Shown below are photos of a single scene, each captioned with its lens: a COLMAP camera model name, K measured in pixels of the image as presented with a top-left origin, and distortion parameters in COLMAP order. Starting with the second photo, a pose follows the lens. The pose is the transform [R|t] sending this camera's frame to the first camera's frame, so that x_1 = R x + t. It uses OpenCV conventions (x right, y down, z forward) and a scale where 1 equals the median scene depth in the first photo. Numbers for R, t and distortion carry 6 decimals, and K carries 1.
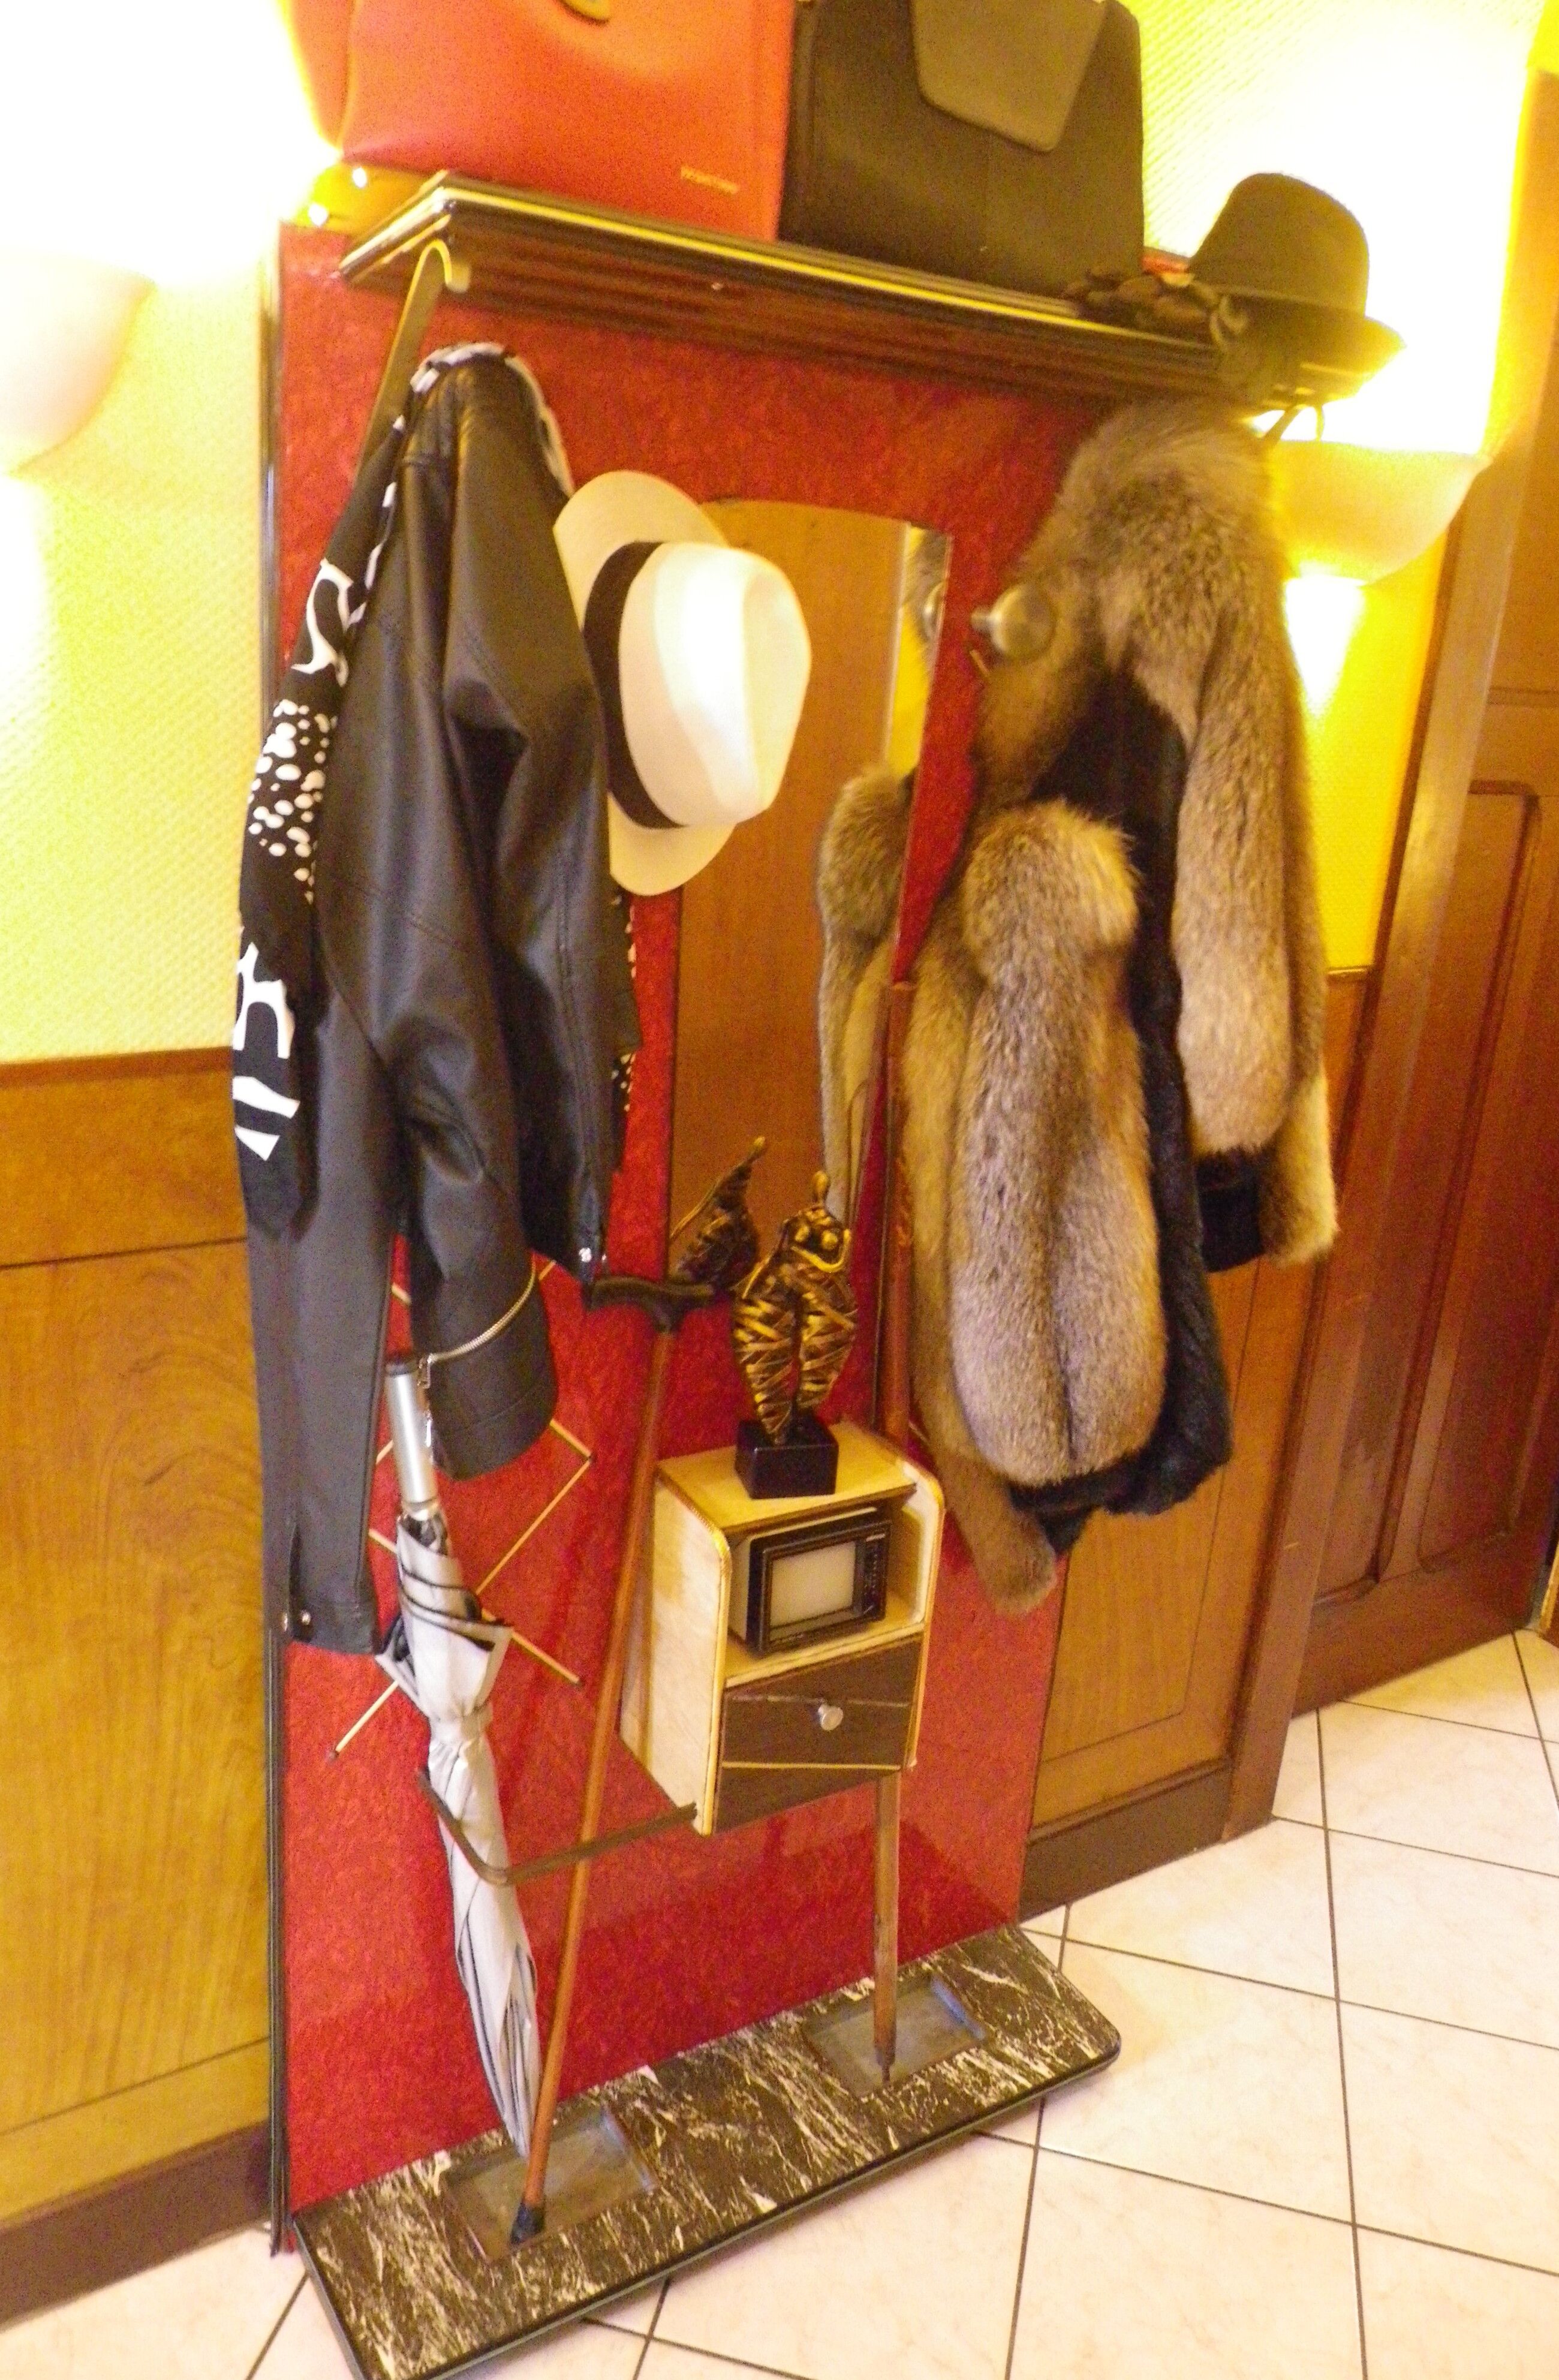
lens RADIAL K [[1825.0, 0, 792.1], [0, 1825.0, 1182.2], [0, 0, 1]] dist [-0.003743, 0.004410]
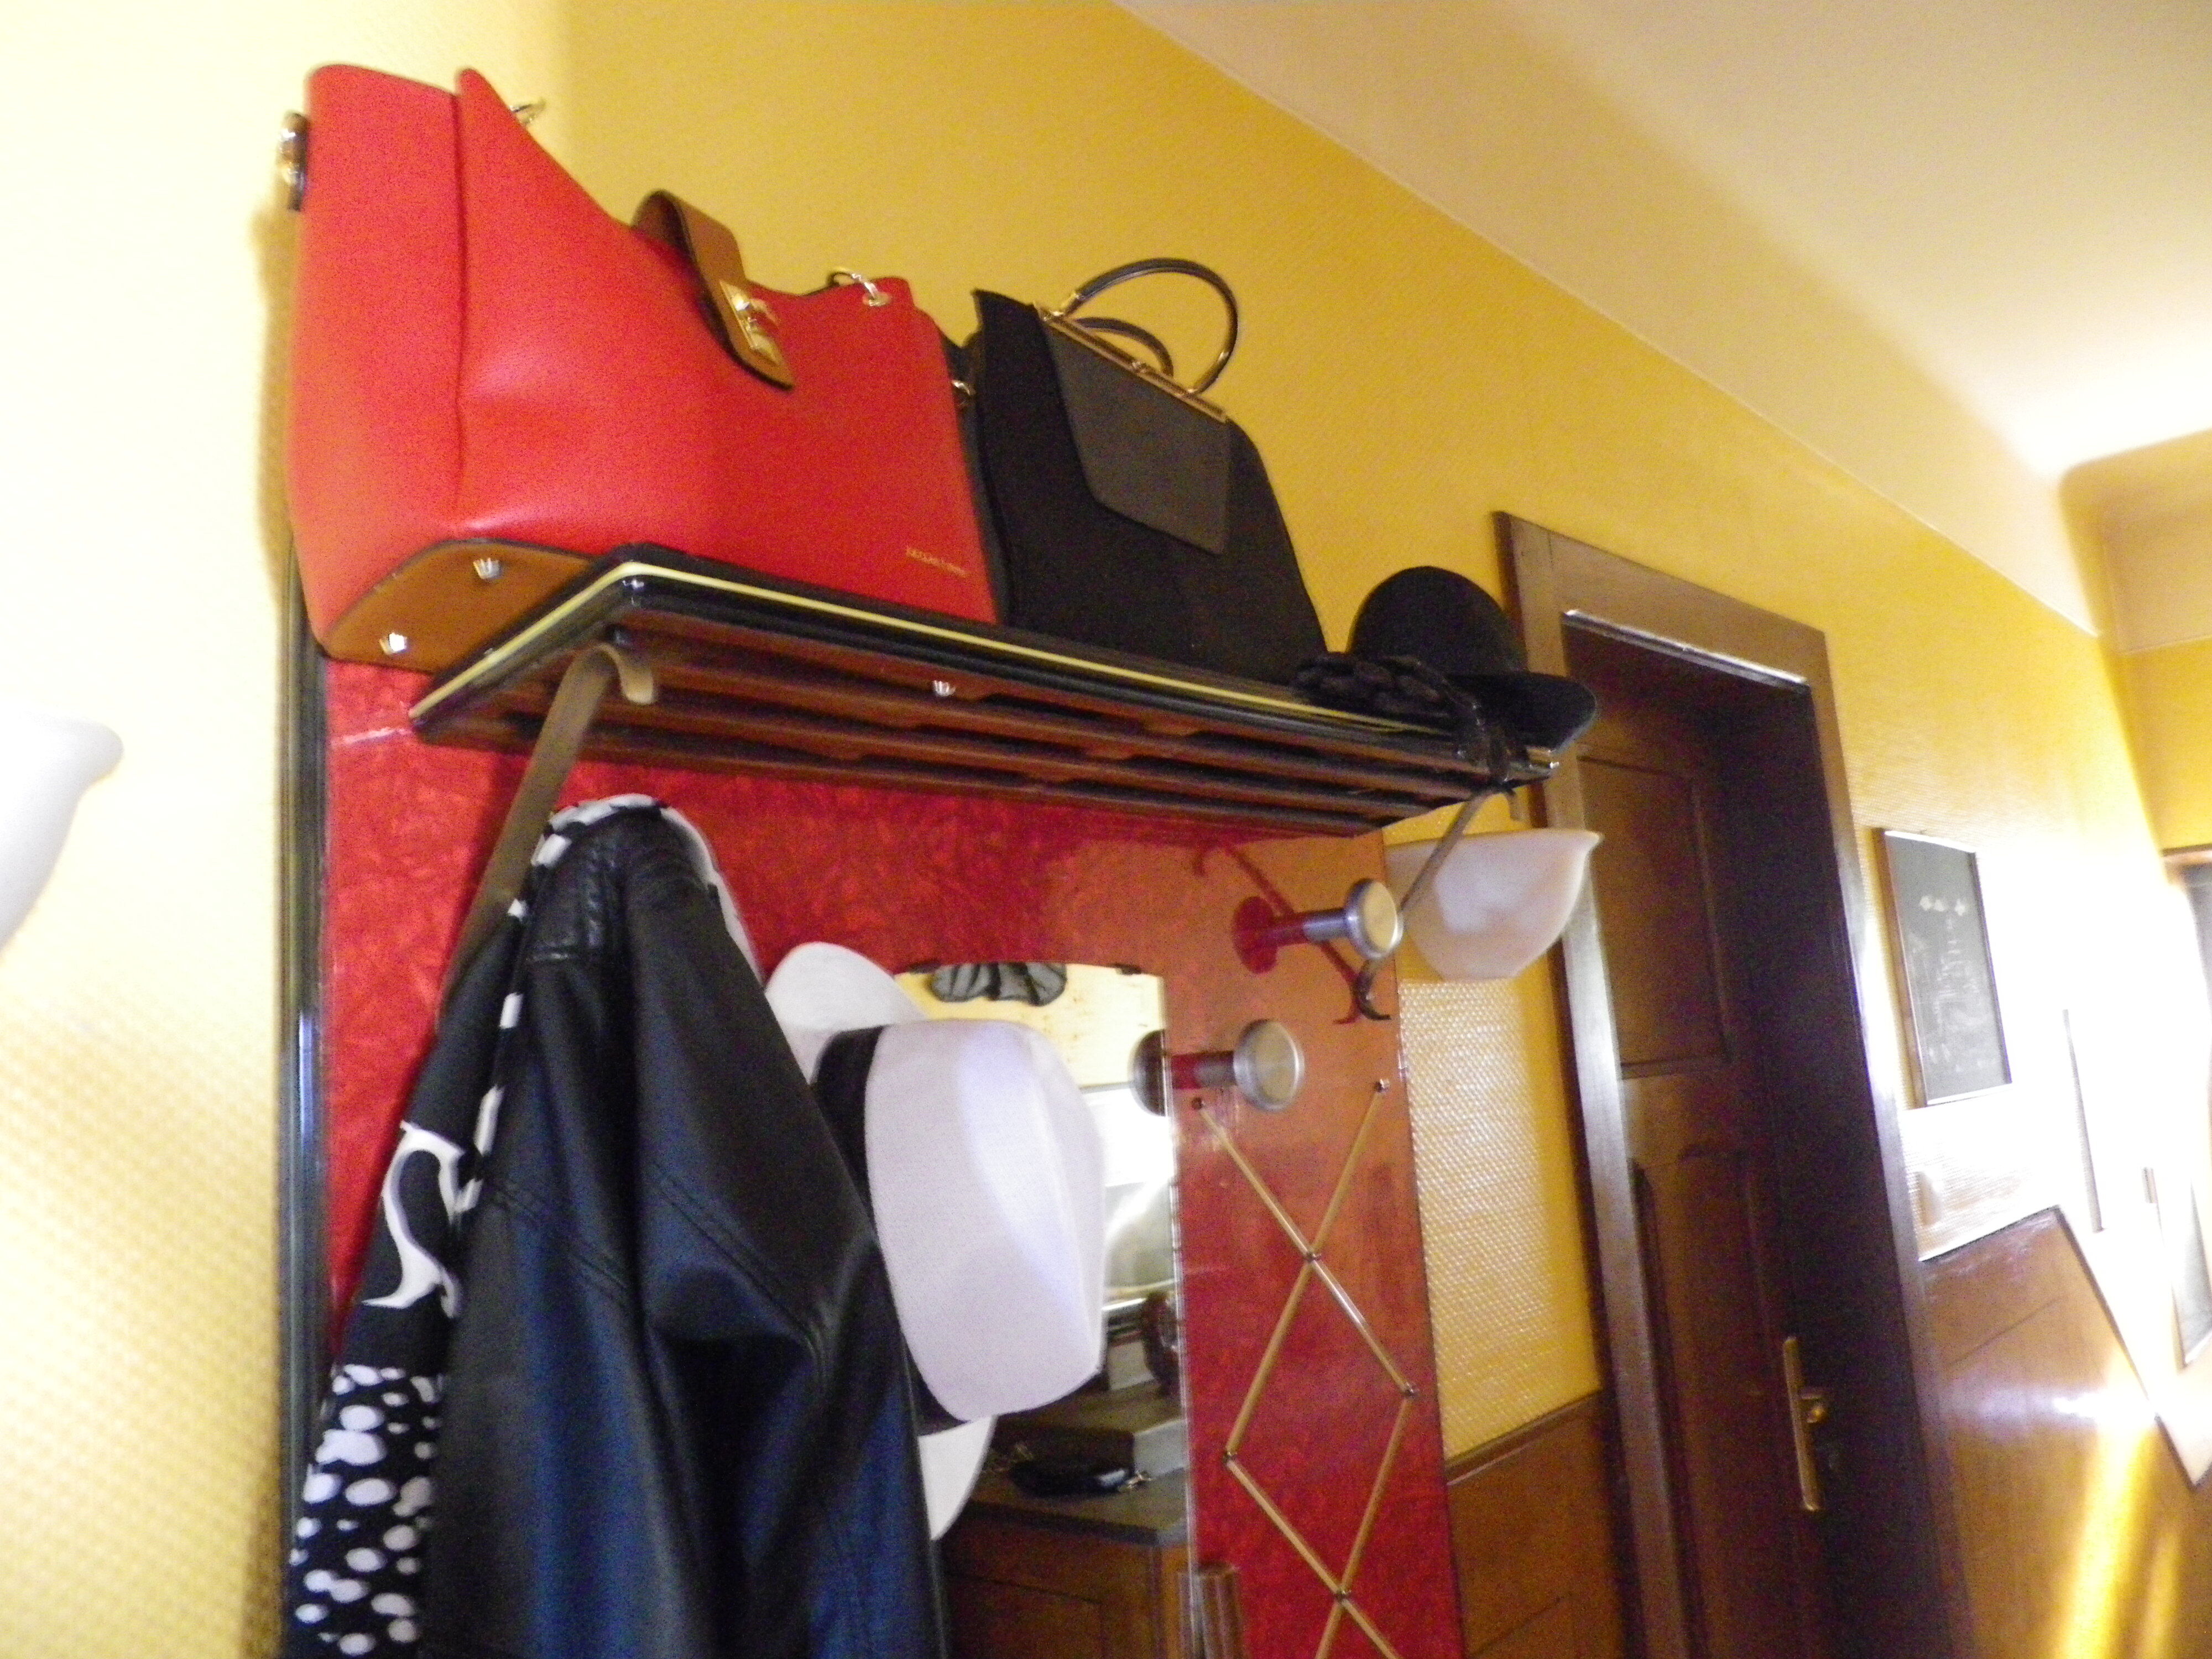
lens RADIAL K [[1677.5, 0, 1106.9], [0, 1677.5, 826.3], [0, 0, 1]] dist [-0.005832, 0.005695]
pose [[0.947318, -0.112674, 0.299823, -0.142196], [0.234453, 0.881702, -0.409430, -0.103920], [-0.218222, 0.458155, 0.861669, 0.302861]]
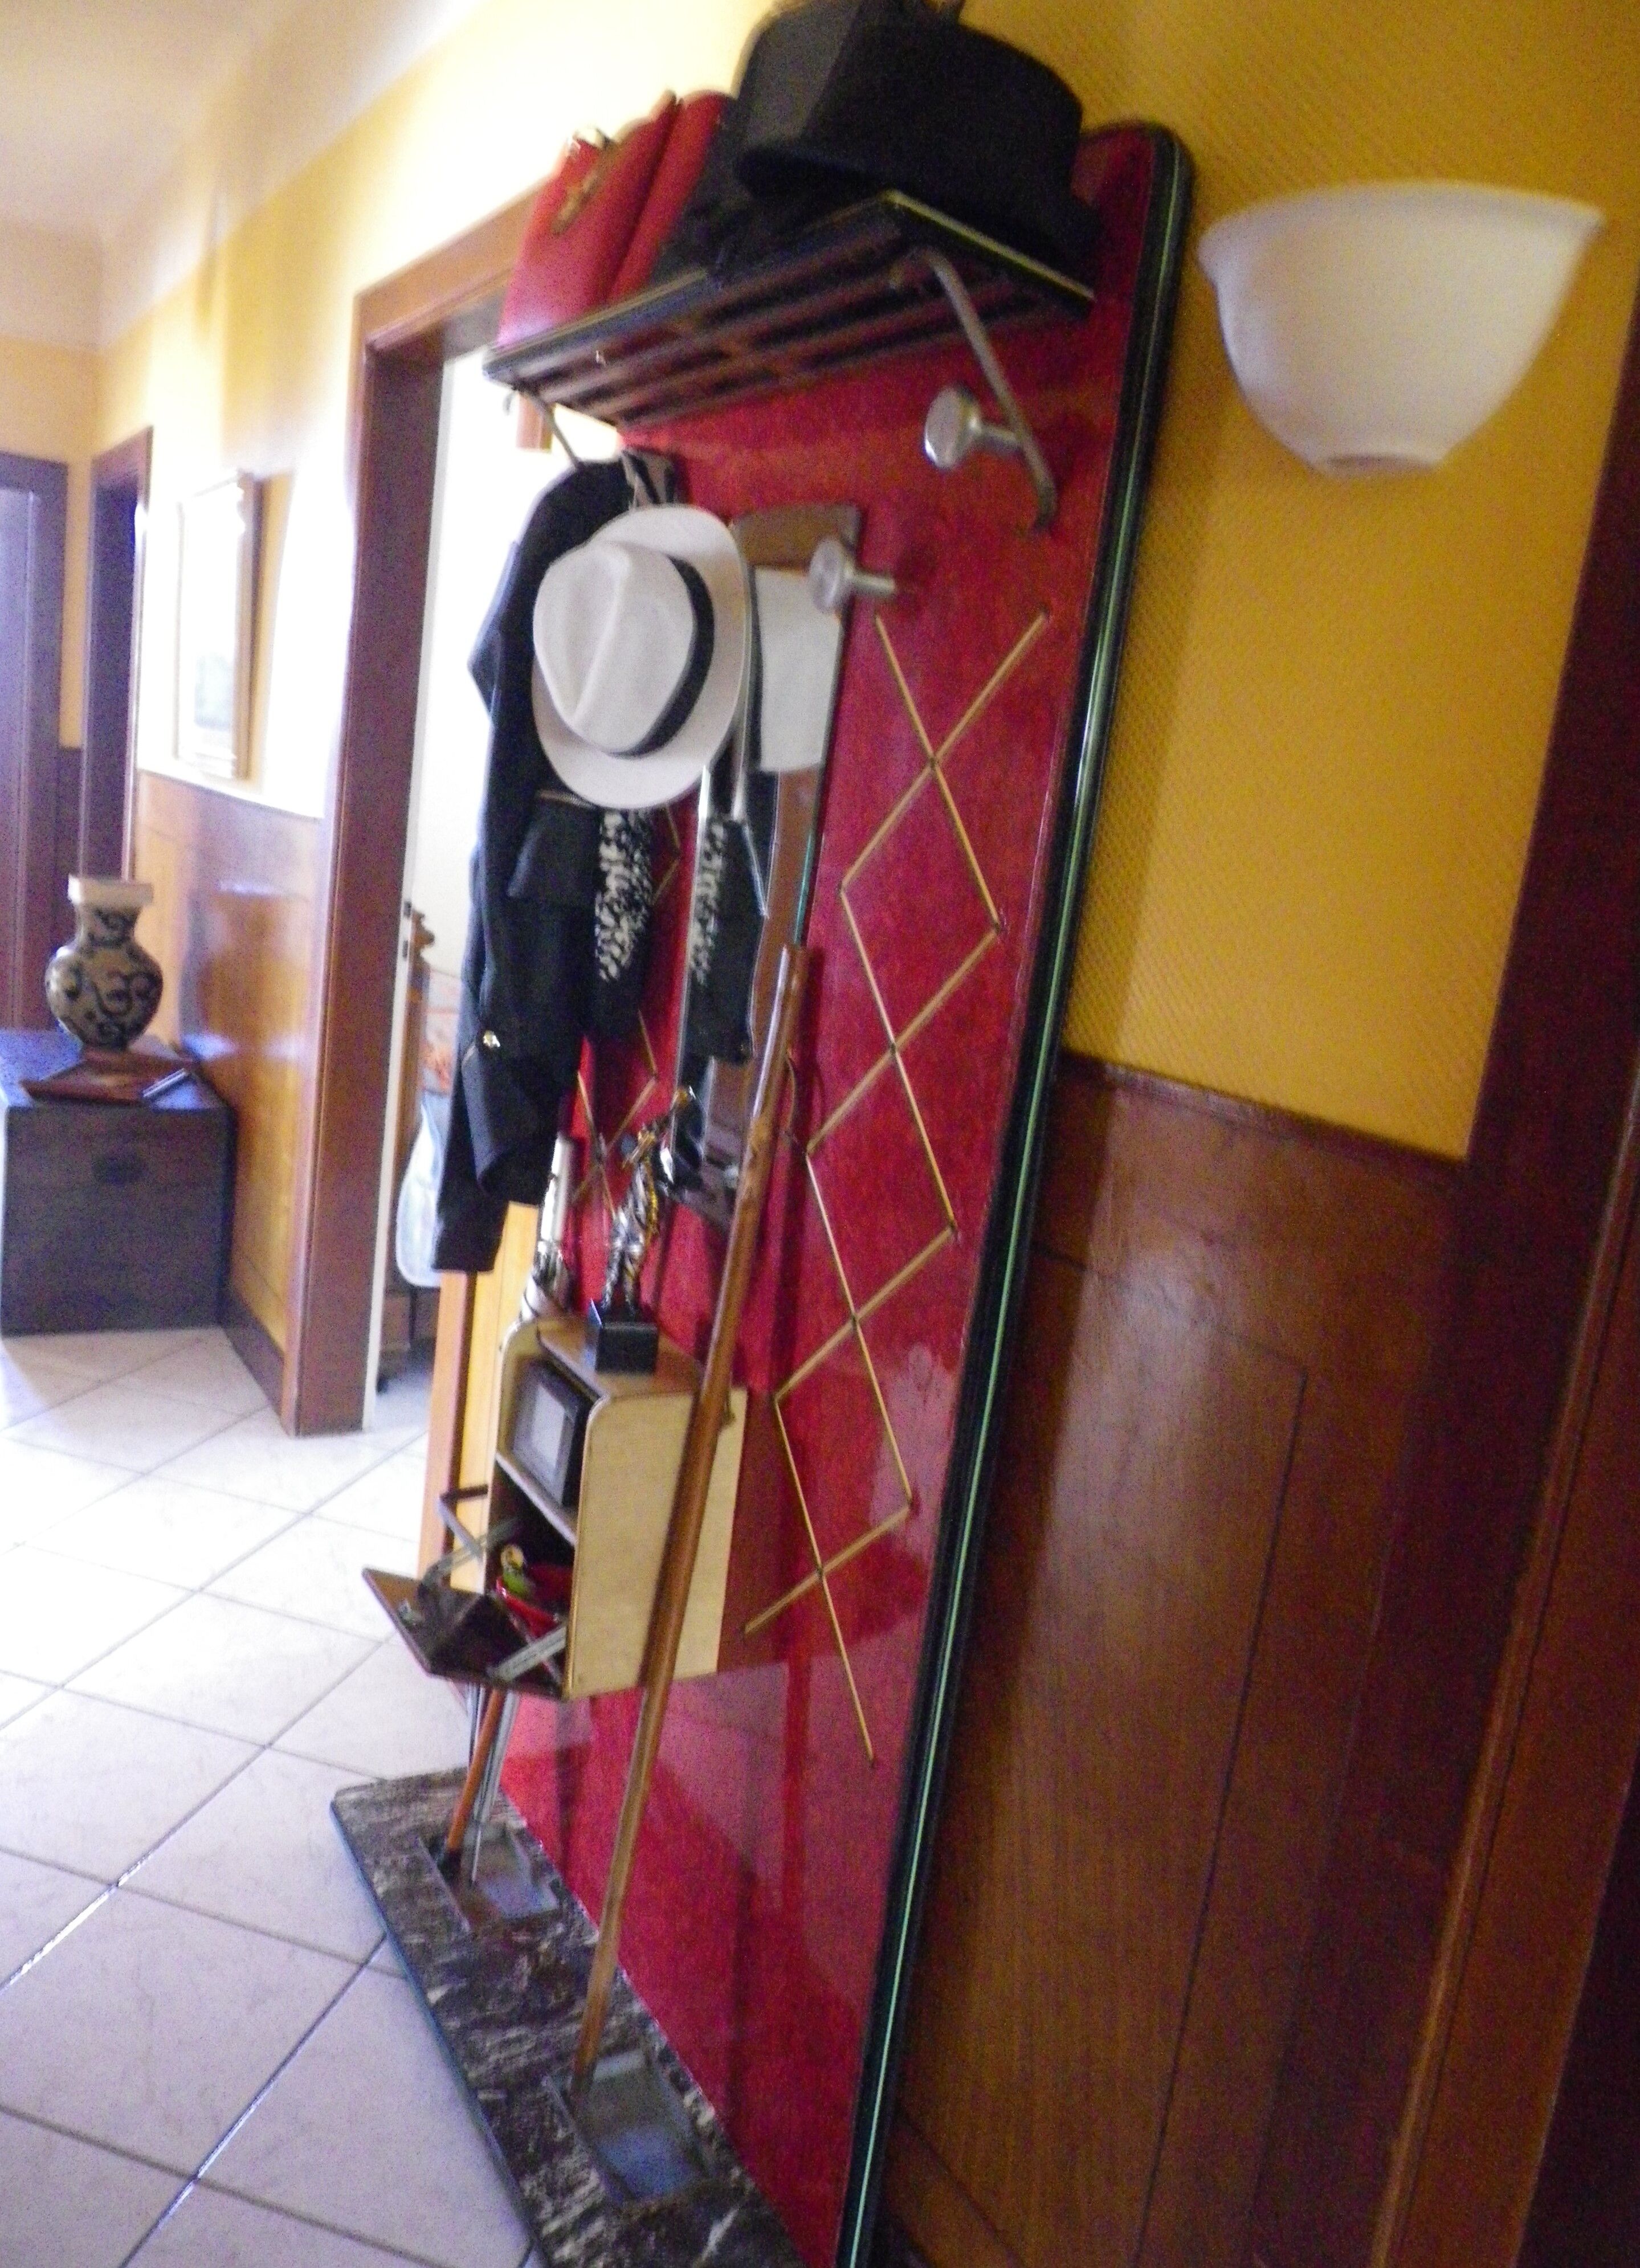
lens RADIAL K [[1727.1, 0, 782.6], [0, 1727.1, 1130.0], [0, 0, 1]] dist [0.002605, 0.007326]
pose [[-0.040173, 0.109031, -0.993226, 1.017708], [-0.425487, 0.897533, 0.115736, -0.123958], [0.904073, 0.427254, 0.010334, 1.020477]]
